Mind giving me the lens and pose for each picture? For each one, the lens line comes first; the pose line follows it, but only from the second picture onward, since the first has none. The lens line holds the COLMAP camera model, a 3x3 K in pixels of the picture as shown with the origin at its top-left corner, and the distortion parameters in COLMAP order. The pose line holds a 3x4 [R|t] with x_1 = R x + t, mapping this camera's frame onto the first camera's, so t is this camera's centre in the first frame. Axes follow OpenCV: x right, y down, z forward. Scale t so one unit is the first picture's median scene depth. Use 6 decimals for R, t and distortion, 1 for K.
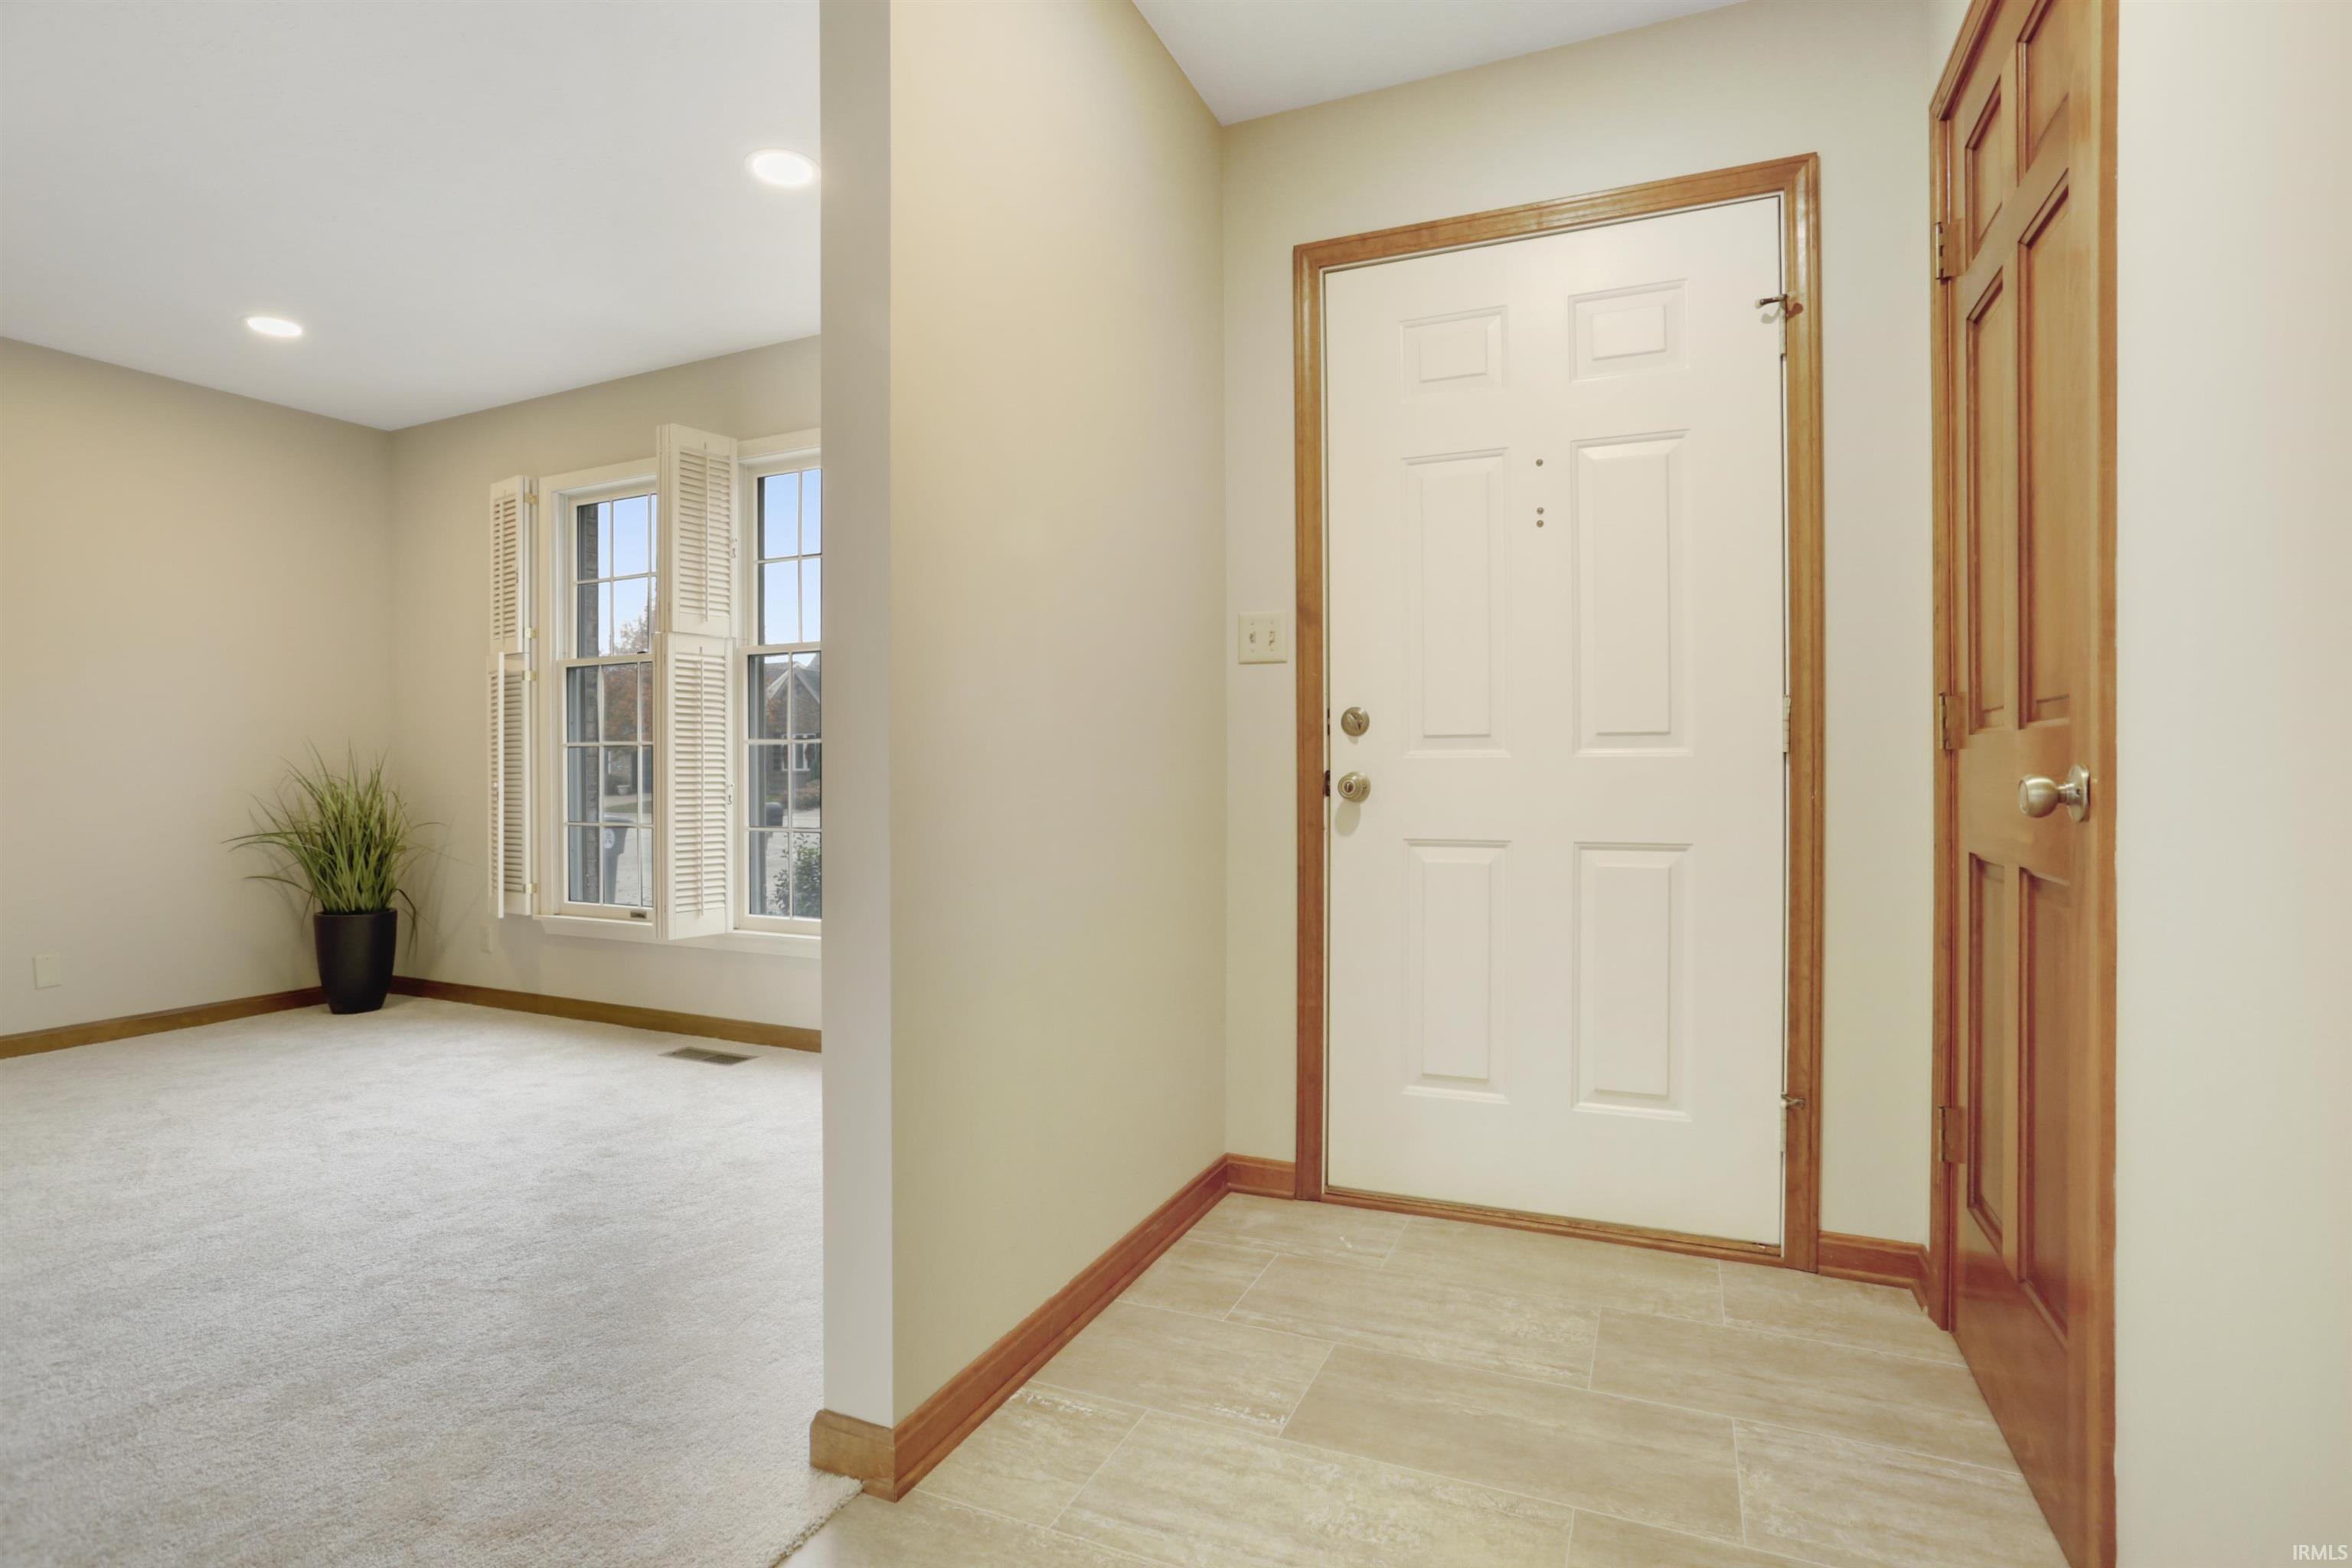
lens RADIAL K [[1163.0, 0, 1189.8], [0, 1163.0, 788.4], [0, 0, 1]] dist [-0.064880, 0.021553]
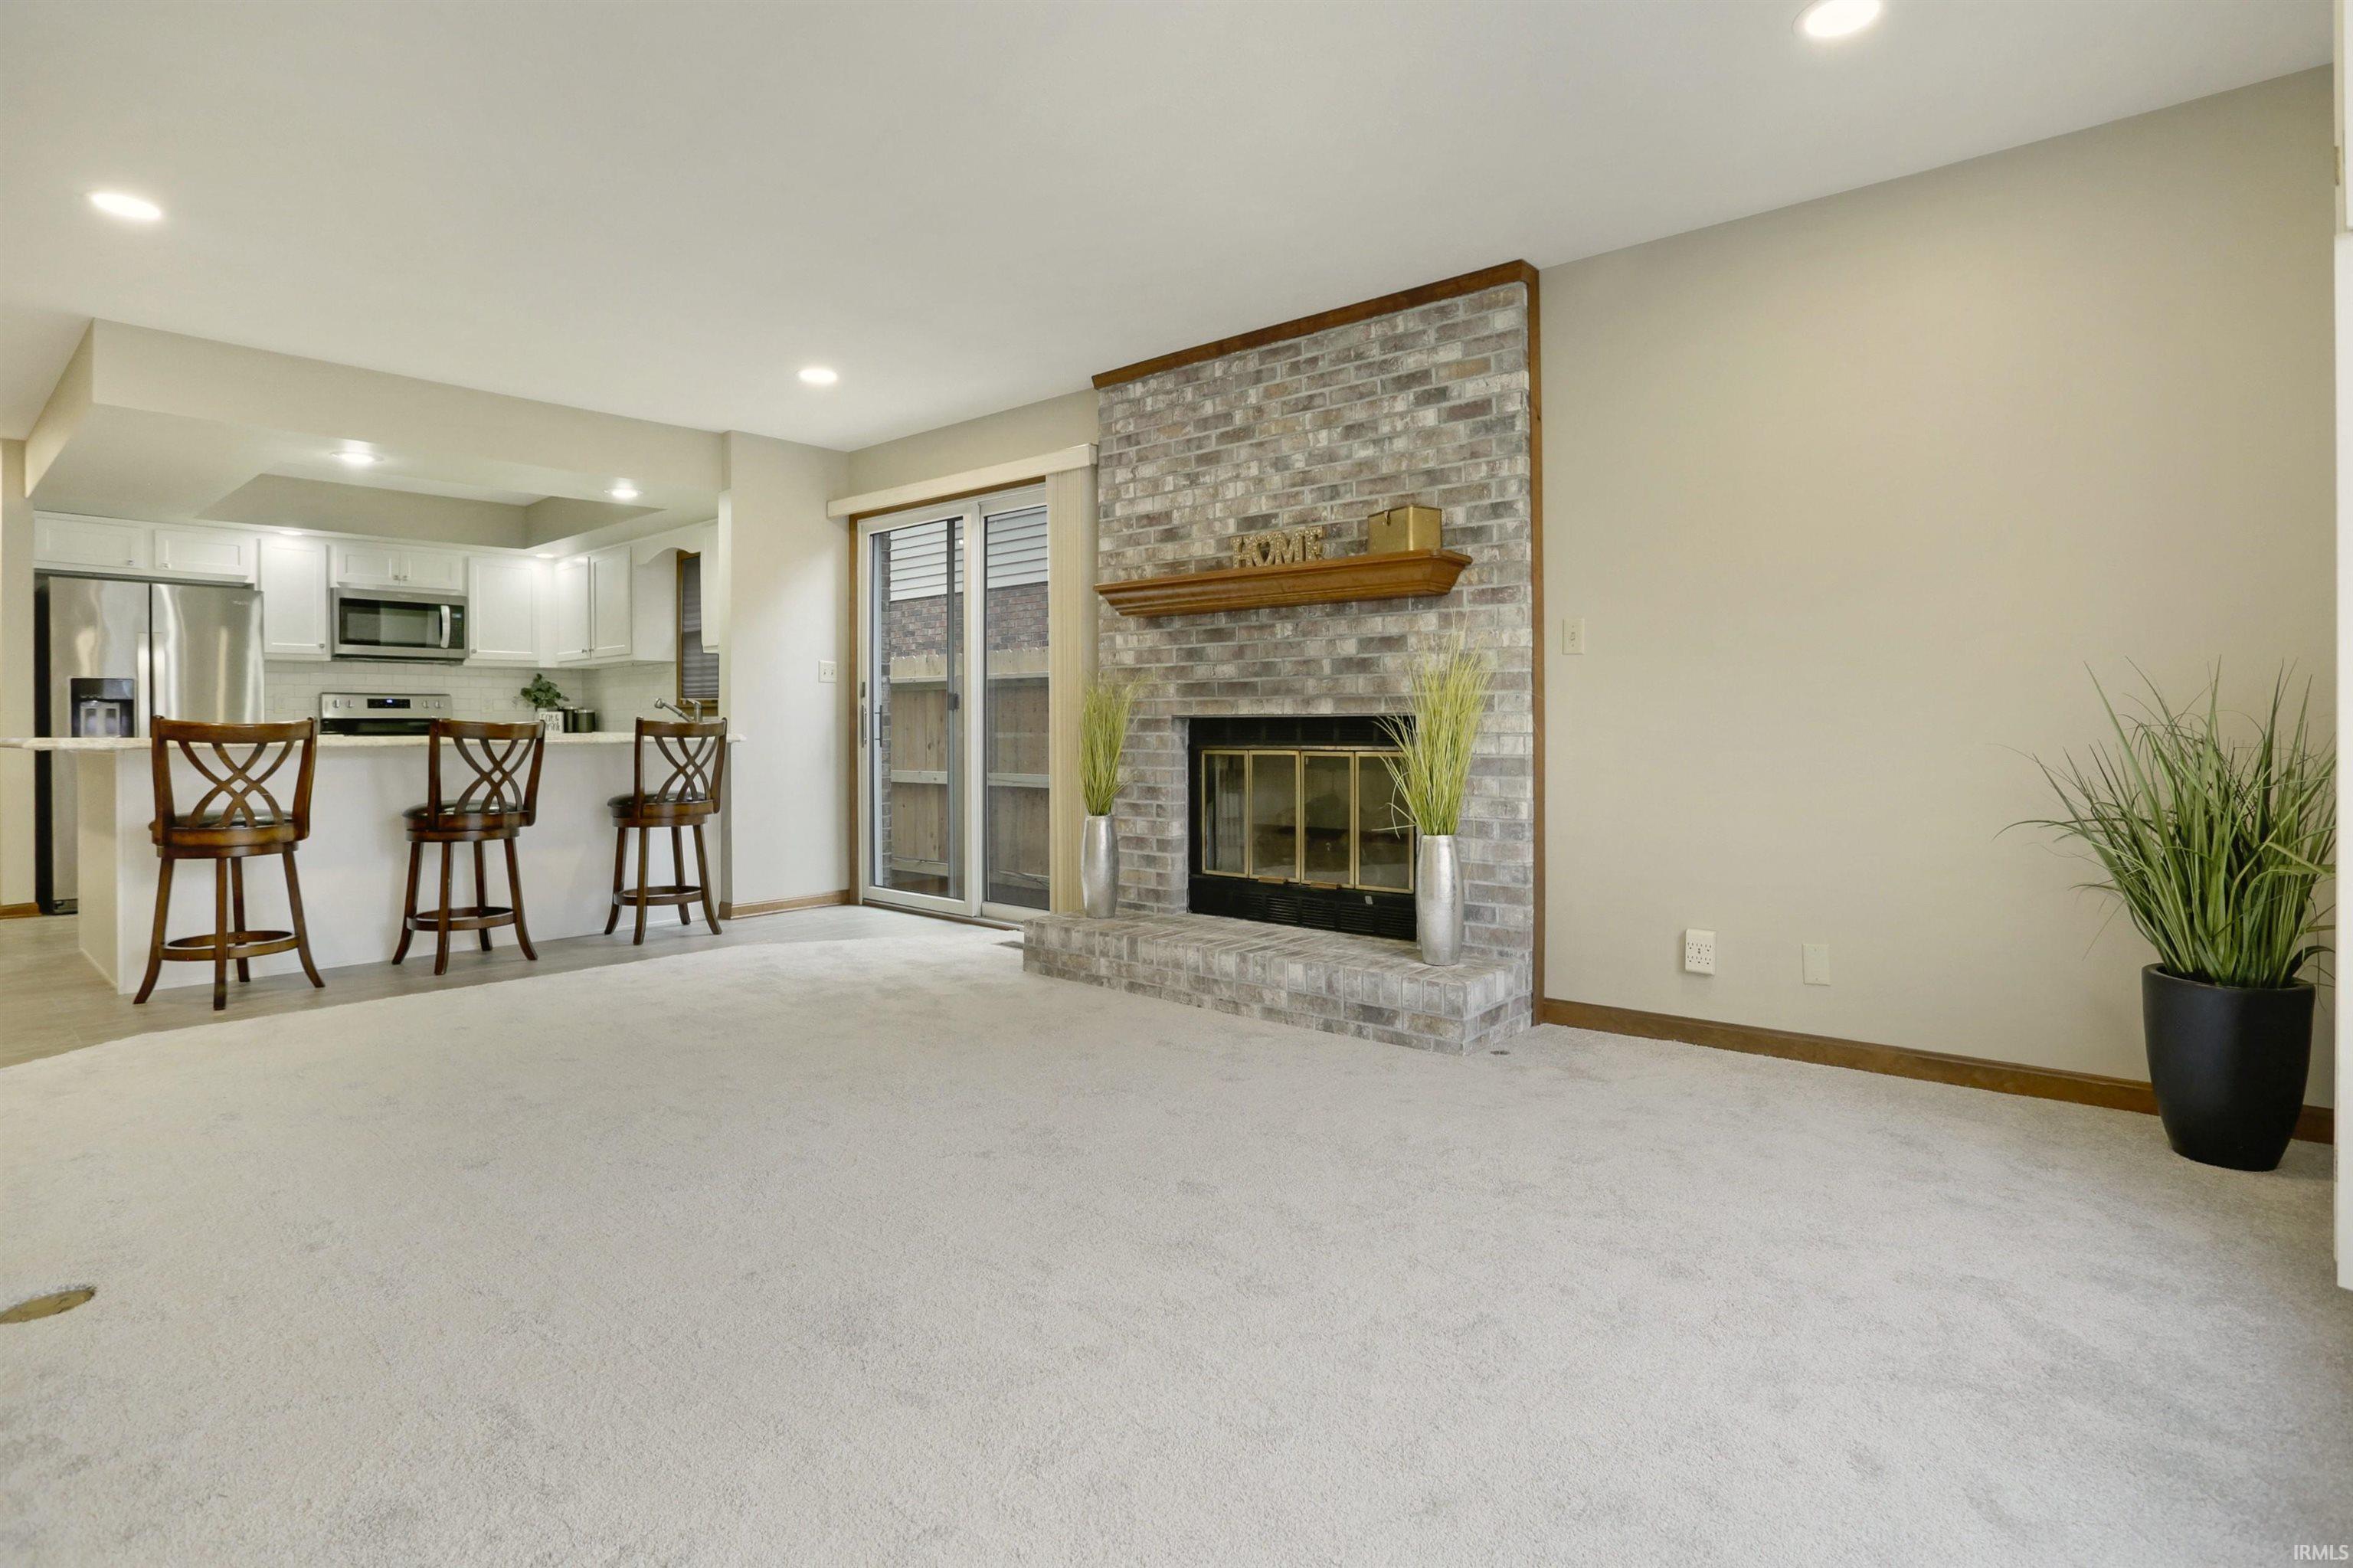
lens RADIAL K [[1163.6, 0, 1193.3], [0, 1163.6, 720.4], [0, 0, 1]] dist [-0.064880, 0.021553]
pose [[-0.297493, 0.001909, -0.954722, -0.081140], [-0.008193, 0.999956, 0.004552, -0.010512], [0.954689, 0.009177, -0.297465, 0.684883]]
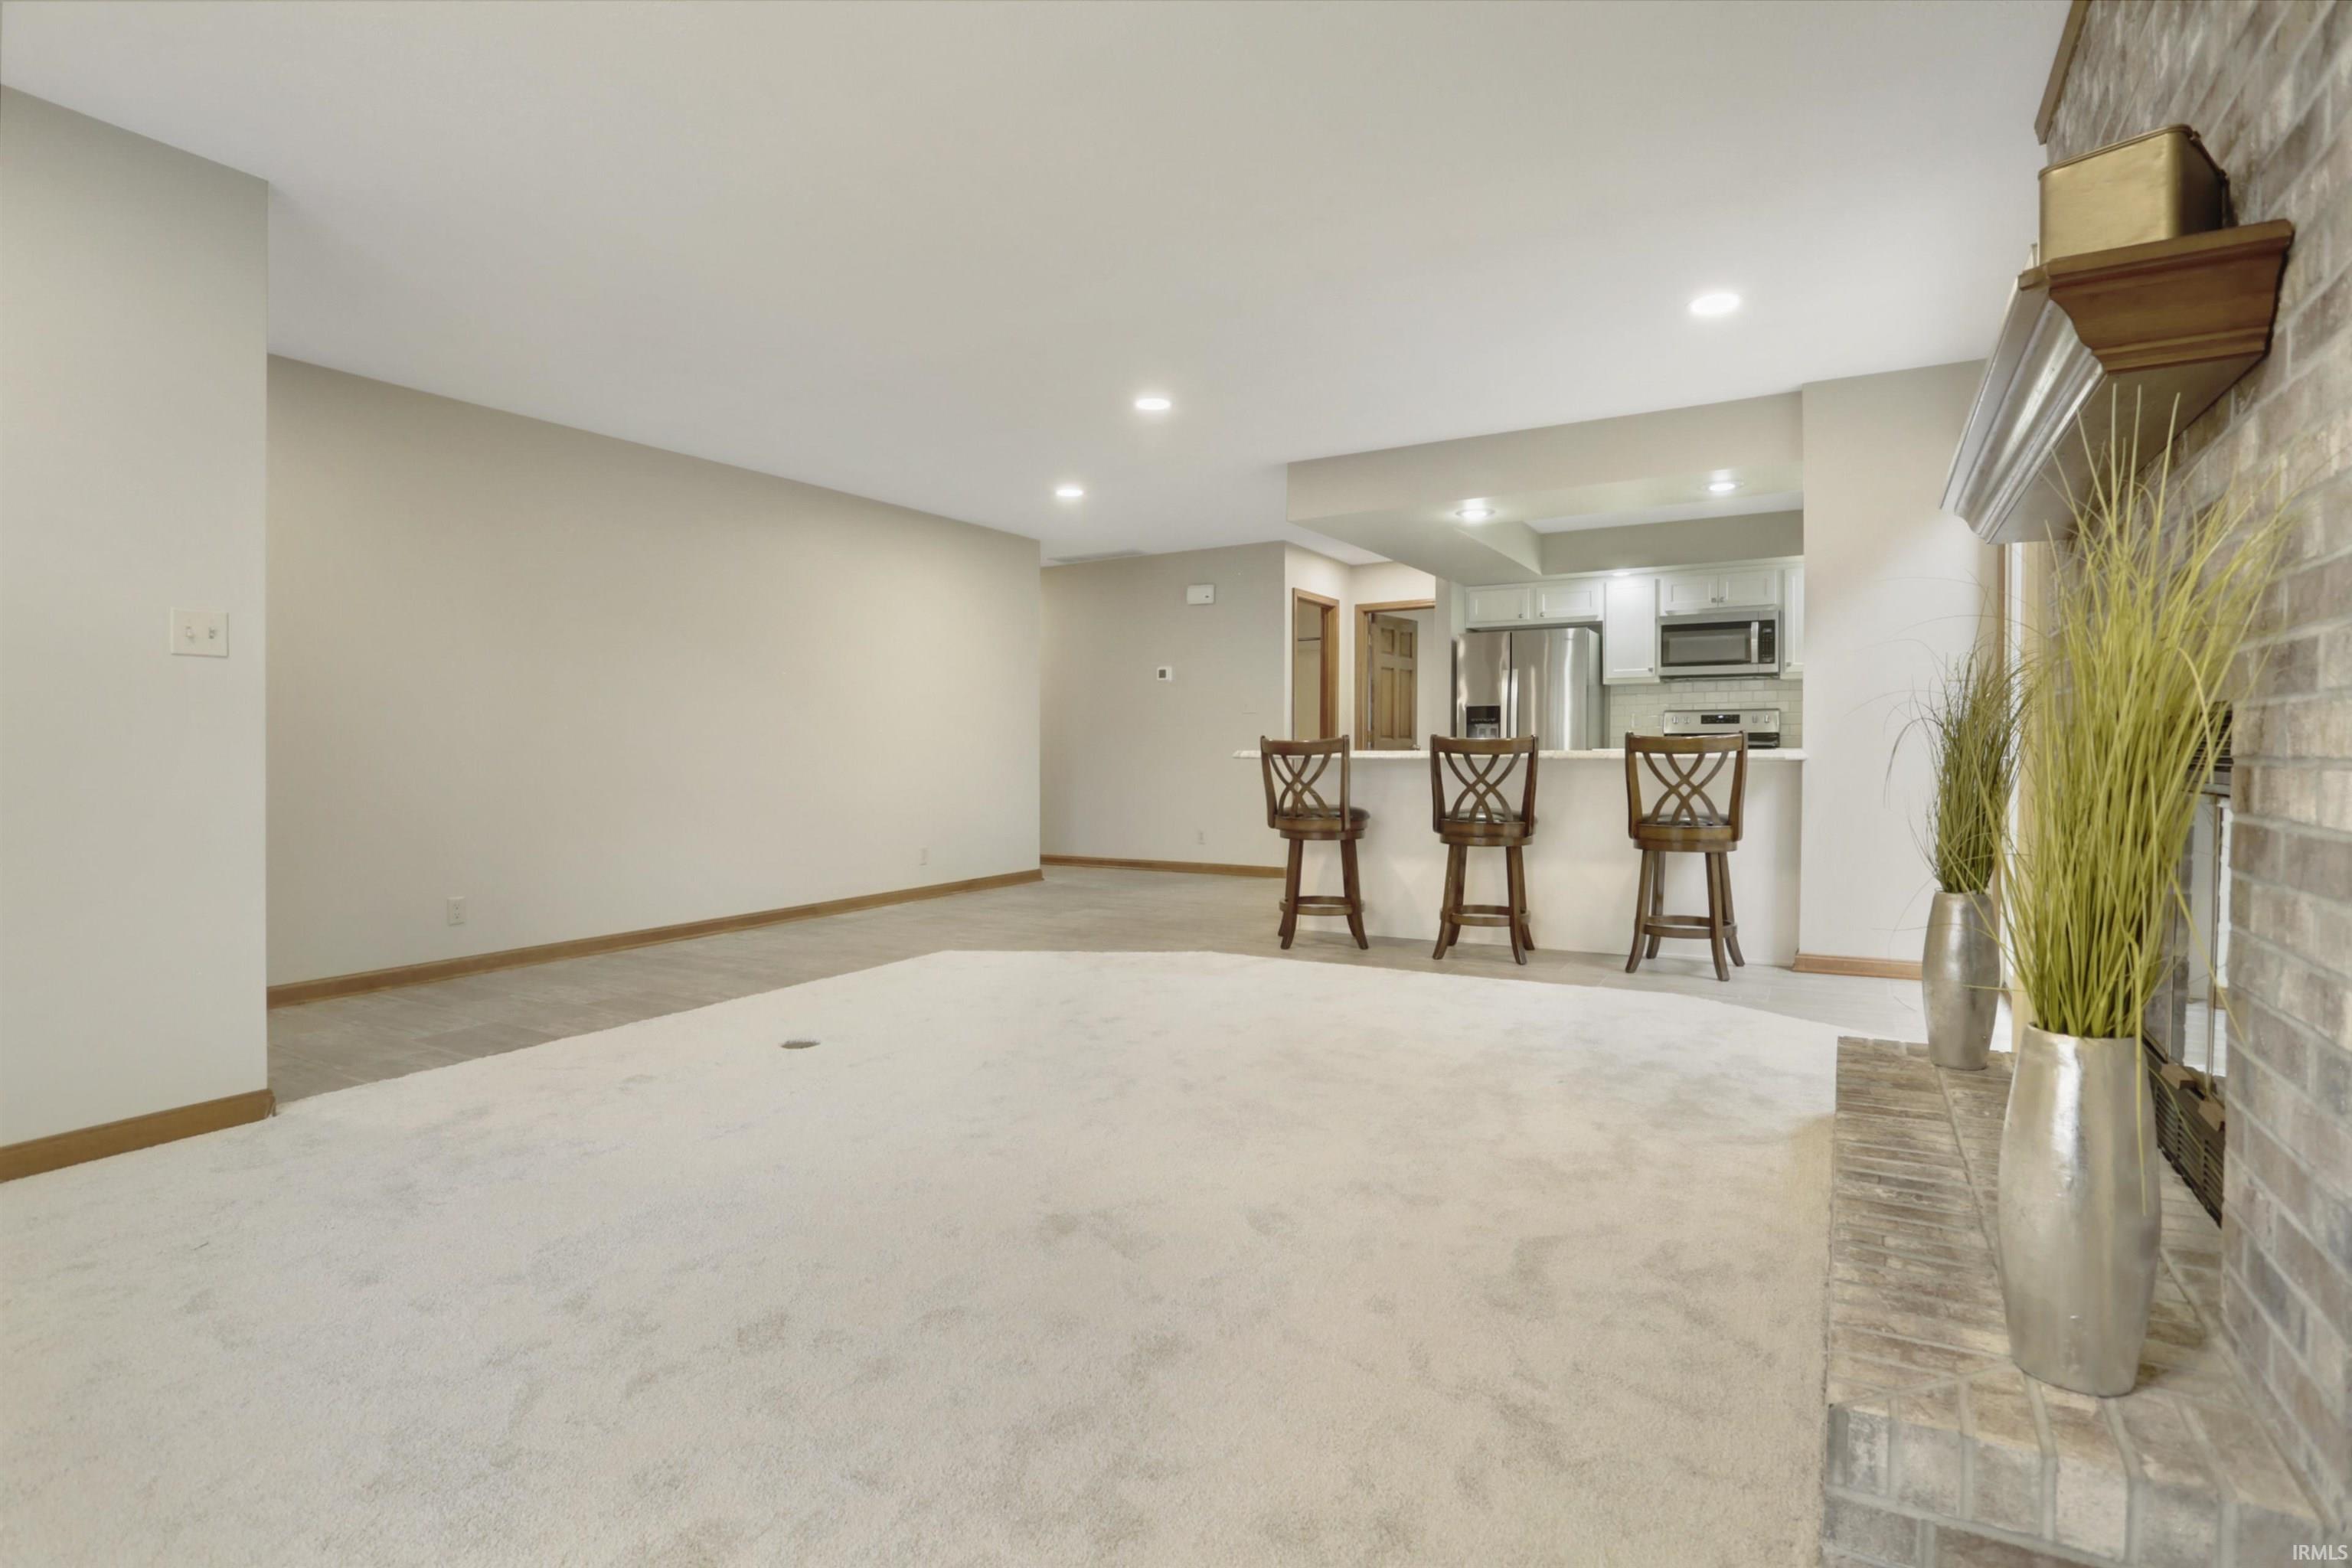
lens RADIAL K [[1163.0, 0, 1196.4], [0, 1163.0, 785.6], [0, 0, 1]] dist [-0.064880, 0.021553]
pose [[-0.995288, 0.005810, 0.096791, -0.672999], [0.010662, 0.998708, 0.049682, -0.011876], [-0.096377, 0.050480, -0.994064, 0.921015]]
